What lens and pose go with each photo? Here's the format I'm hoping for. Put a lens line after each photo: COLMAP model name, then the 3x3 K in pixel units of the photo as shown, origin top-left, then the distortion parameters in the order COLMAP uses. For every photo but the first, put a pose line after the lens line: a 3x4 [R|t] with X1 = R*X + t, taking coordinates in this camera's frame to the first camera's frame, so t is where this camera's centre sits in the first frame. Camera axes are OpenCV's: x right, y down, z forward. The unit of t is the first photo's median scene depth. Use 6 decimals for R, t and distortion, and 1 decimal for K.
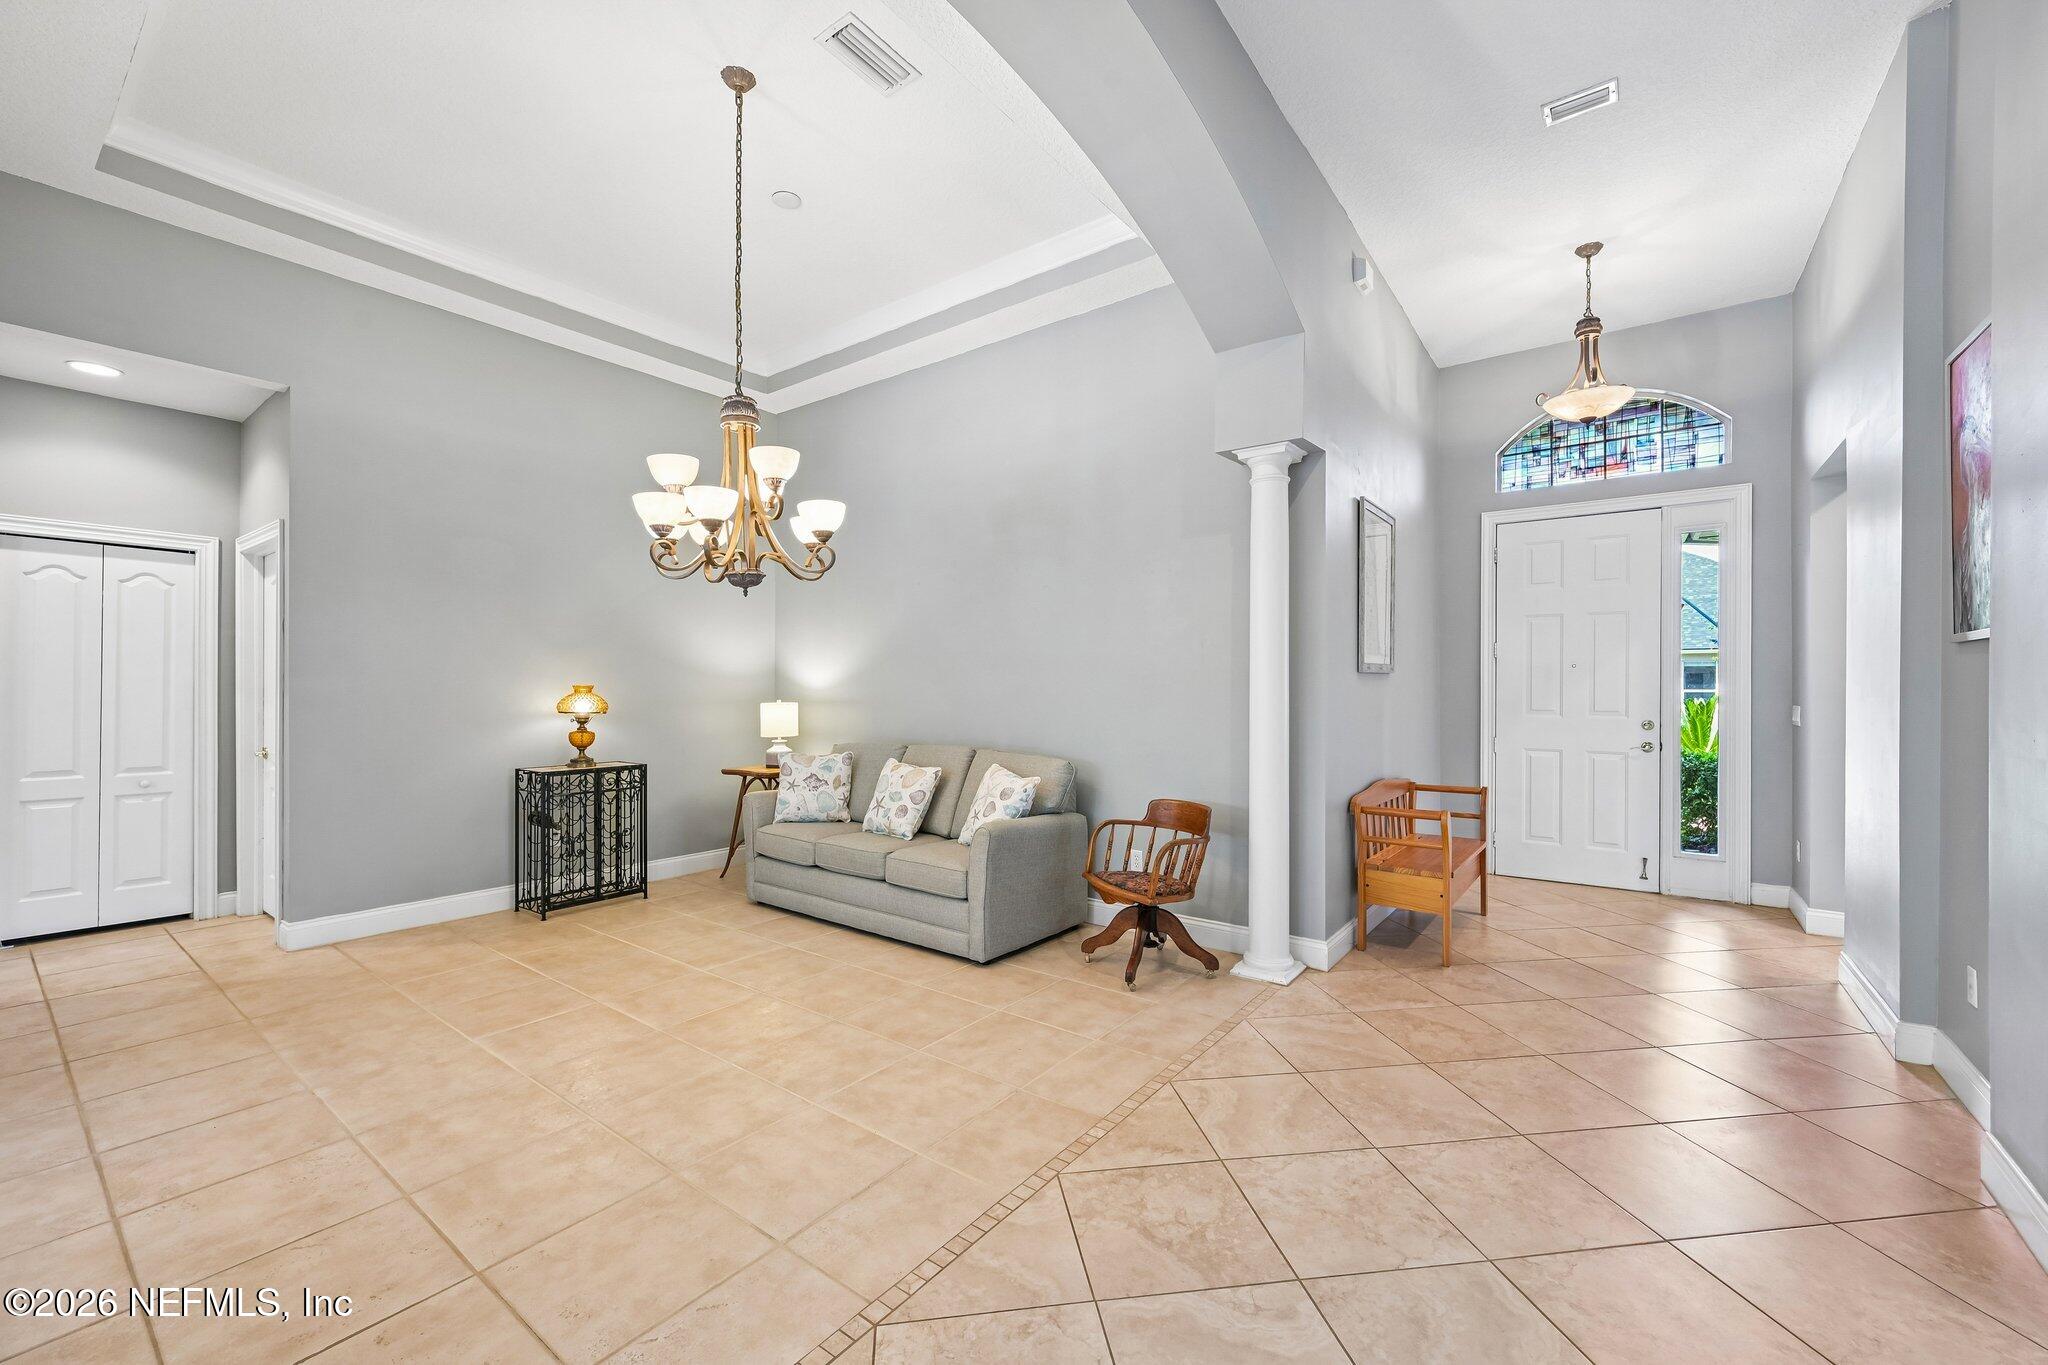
lens RADIAL K [[810.6, 0, 1034.6], [0, 810.6, 692.6], [0, 0, 1]] dist [0.000088, -0.000142]
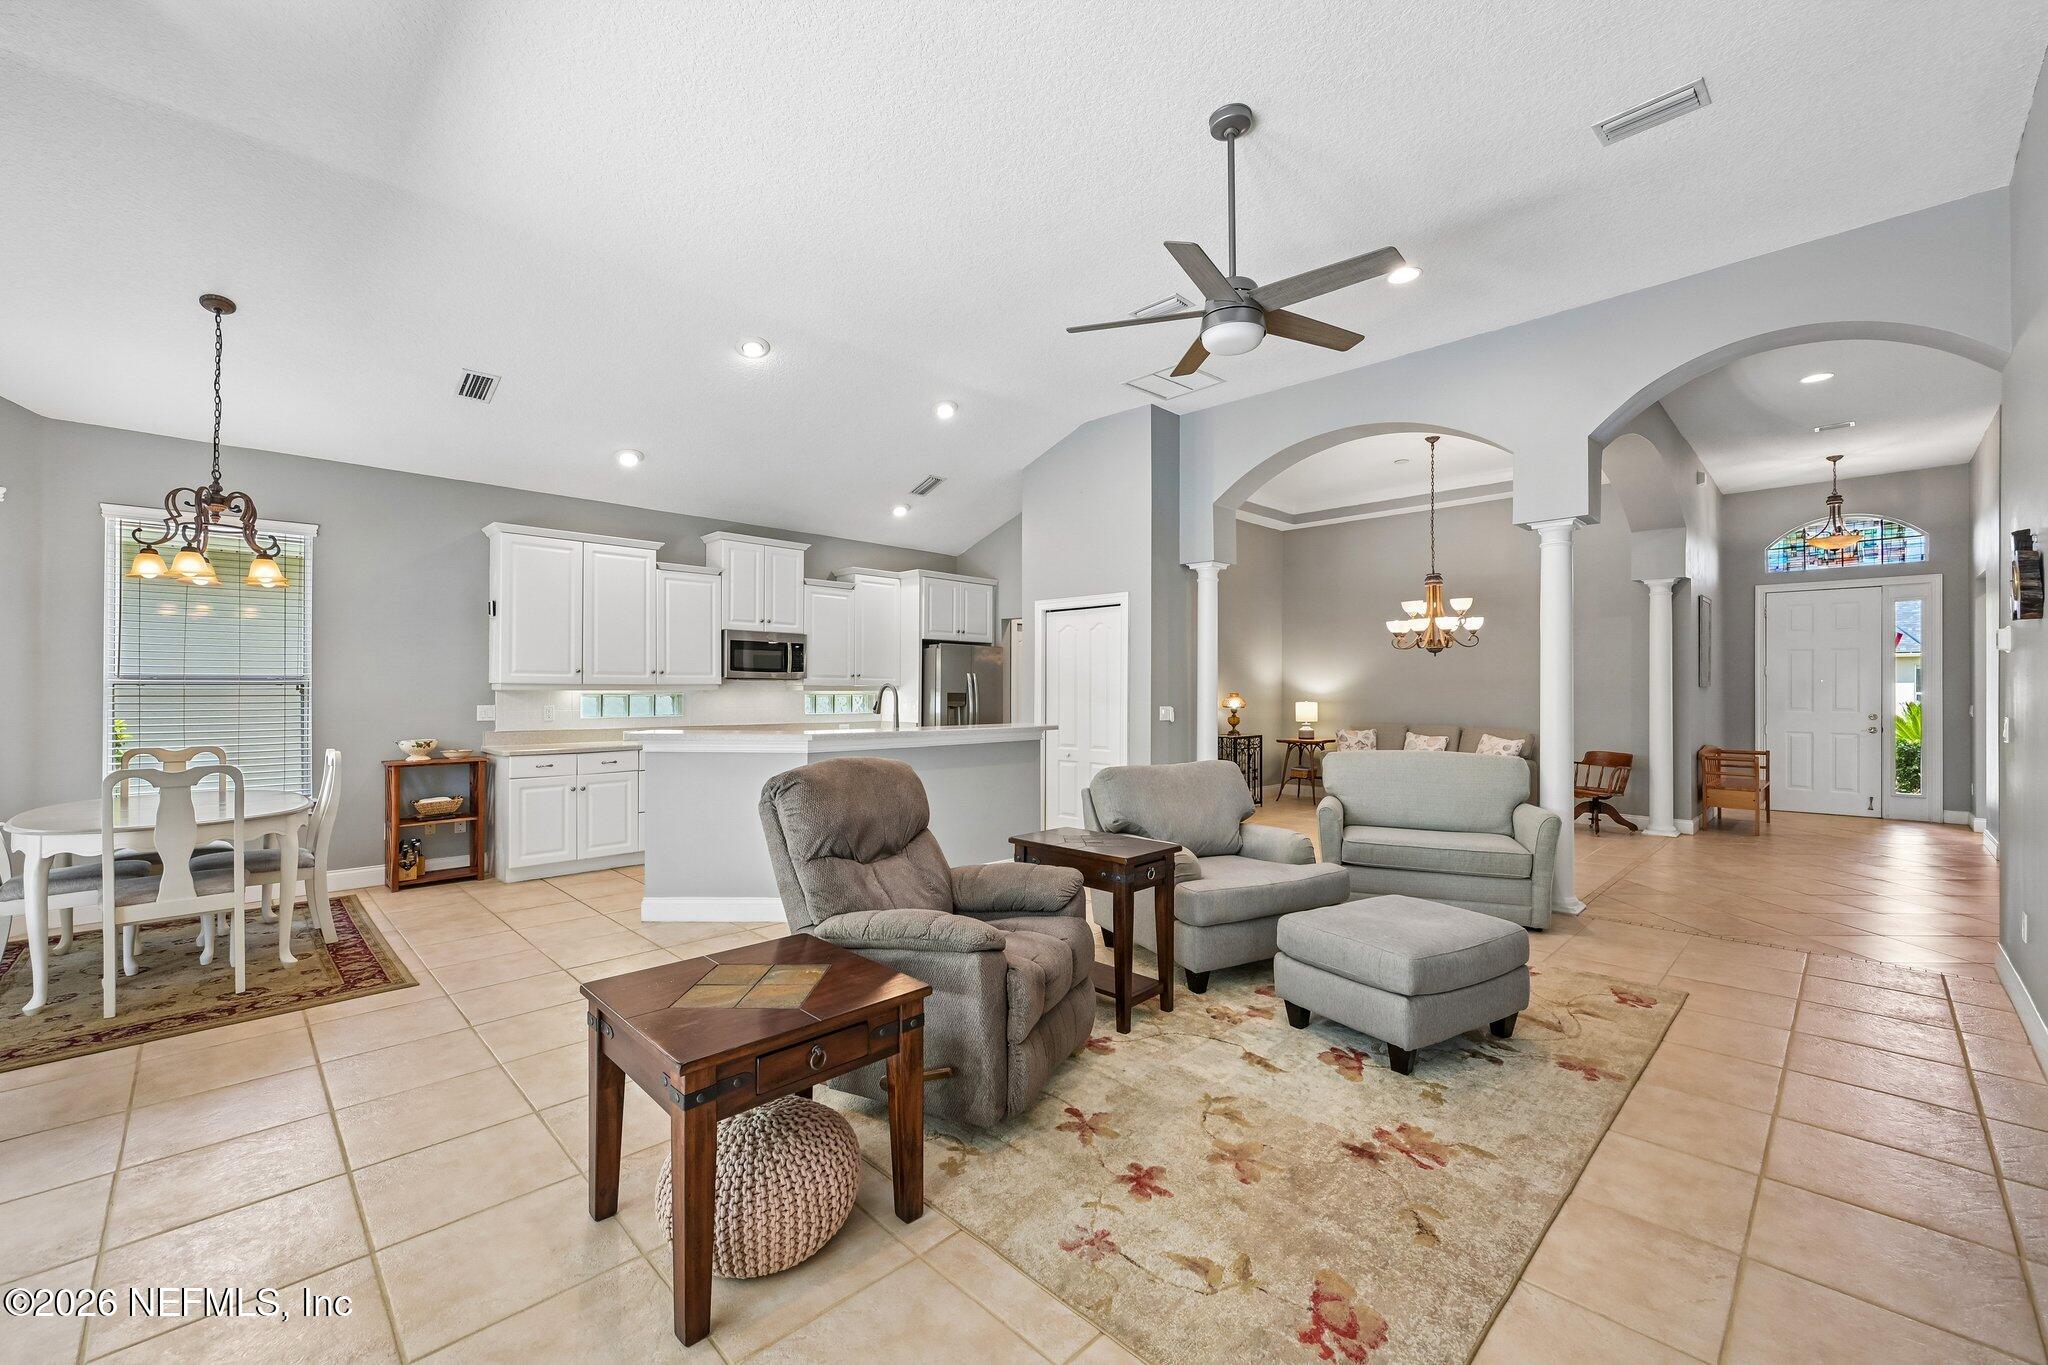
lens RADIAL K [[810.6, 0, 1039.3], [0, 810.6, 688.6], [0, 0, 1]] dist [0.000088, -0.000142]
pose [[0.988544, 0.000111, -0.150931, -0.724291], [-0.000911, 0.999986, -0.005229, -0.008734], [0.150928, 0.005307, 0.988530, -0.956723]]
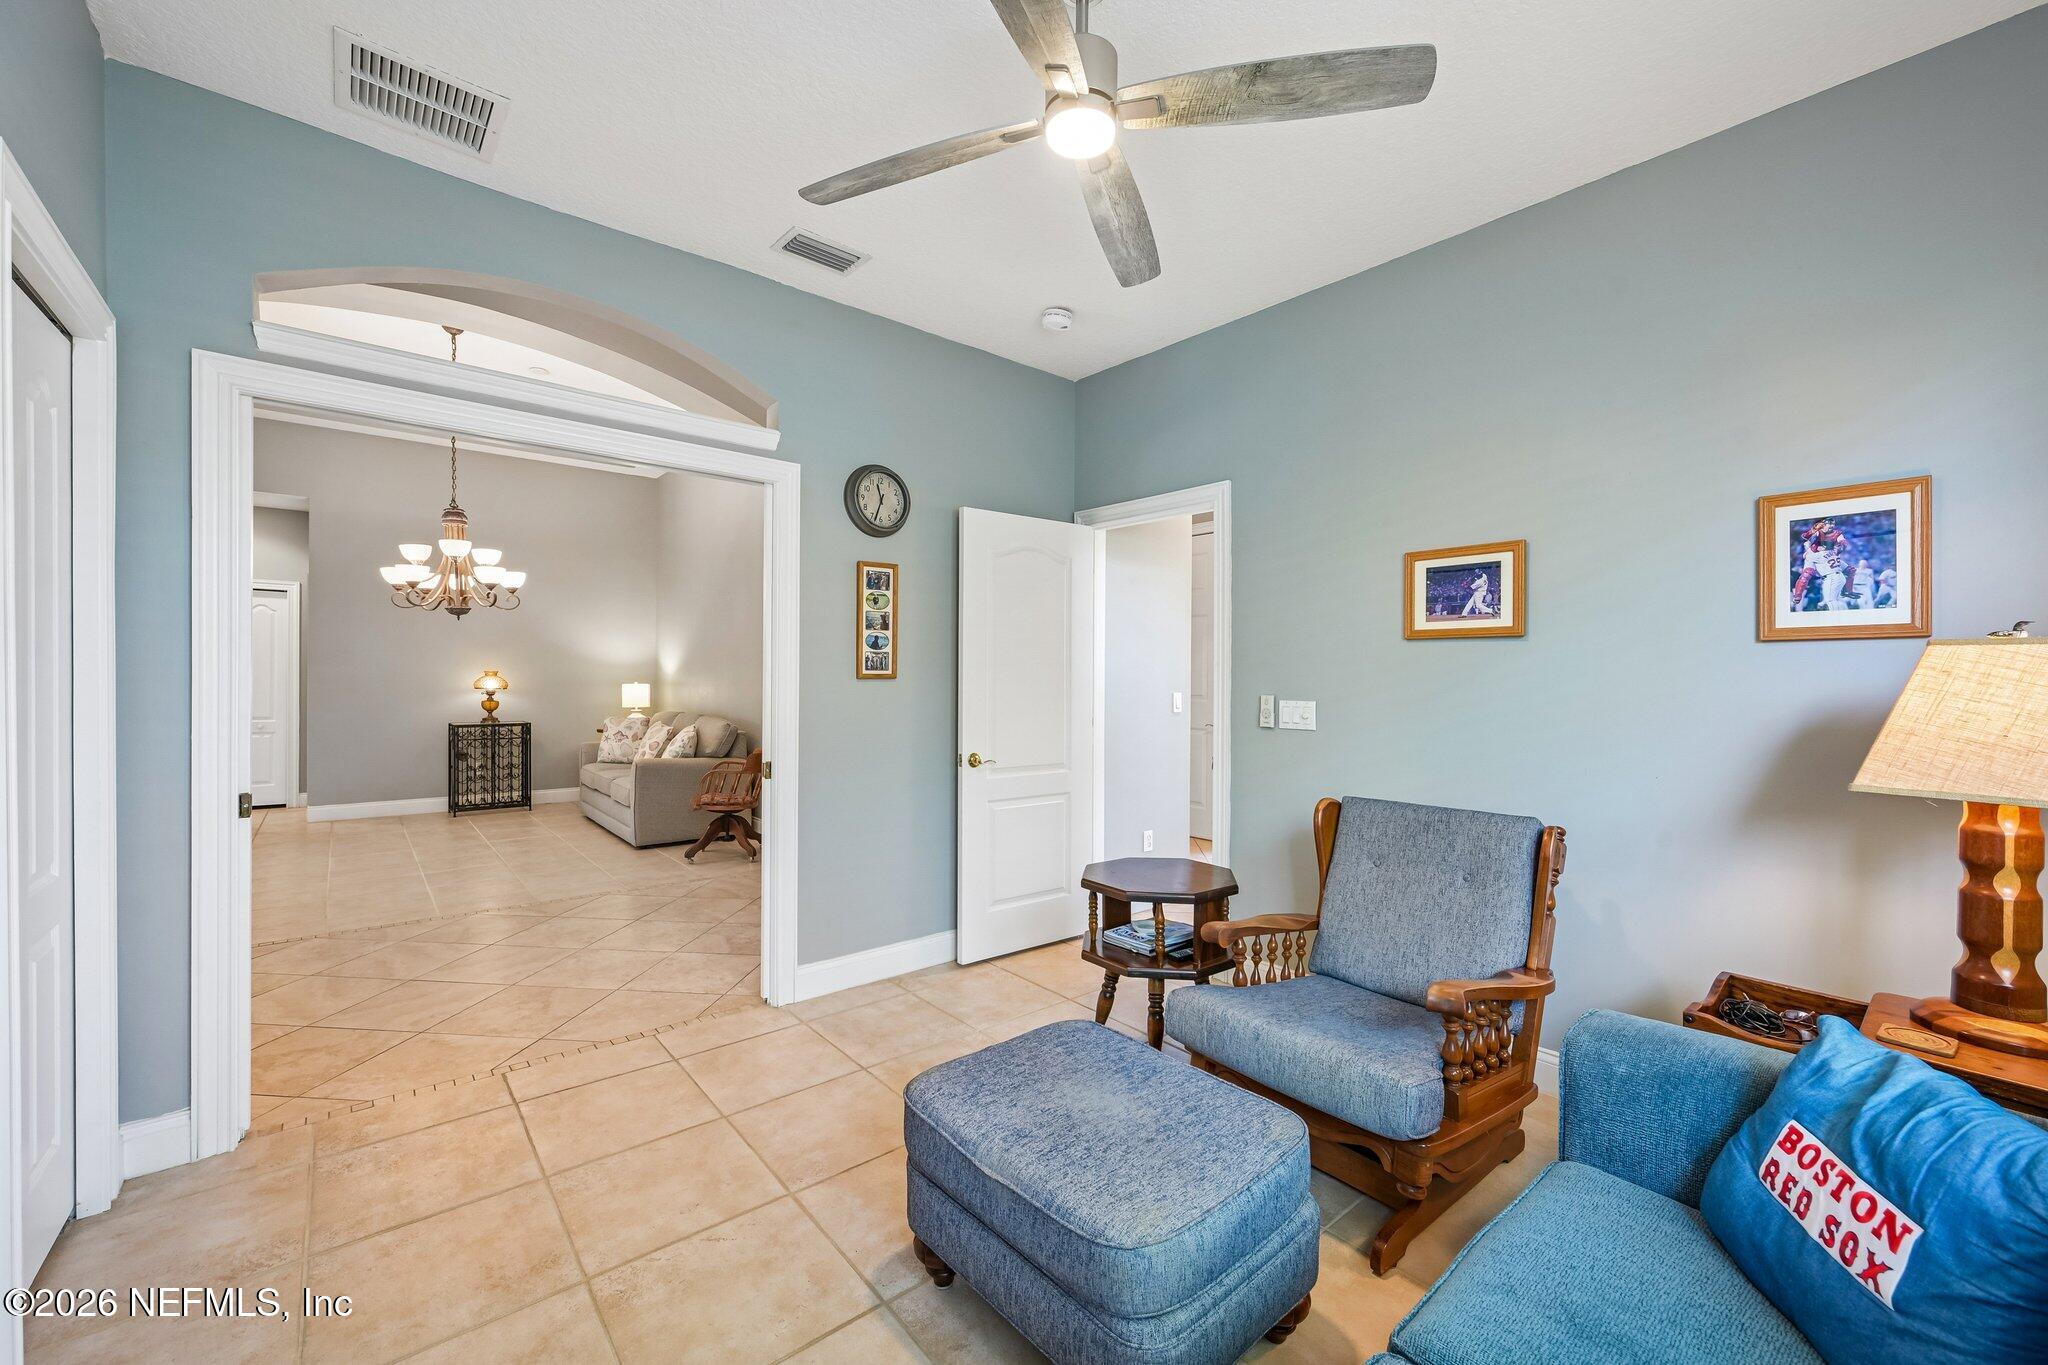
lens RADIAL K [[810.6, 0, 1029.7], [0, 810.6, 686.4], [0, 0, 1]] dist [0.000088, -0.000142]
pose [[0.975019, 0.007777, -0.221984, 0.793344], [-0.005926, 0.999942, 0.009003, 0.001184], [0.222041, -0.007463, 0.975009, -0.284038]]
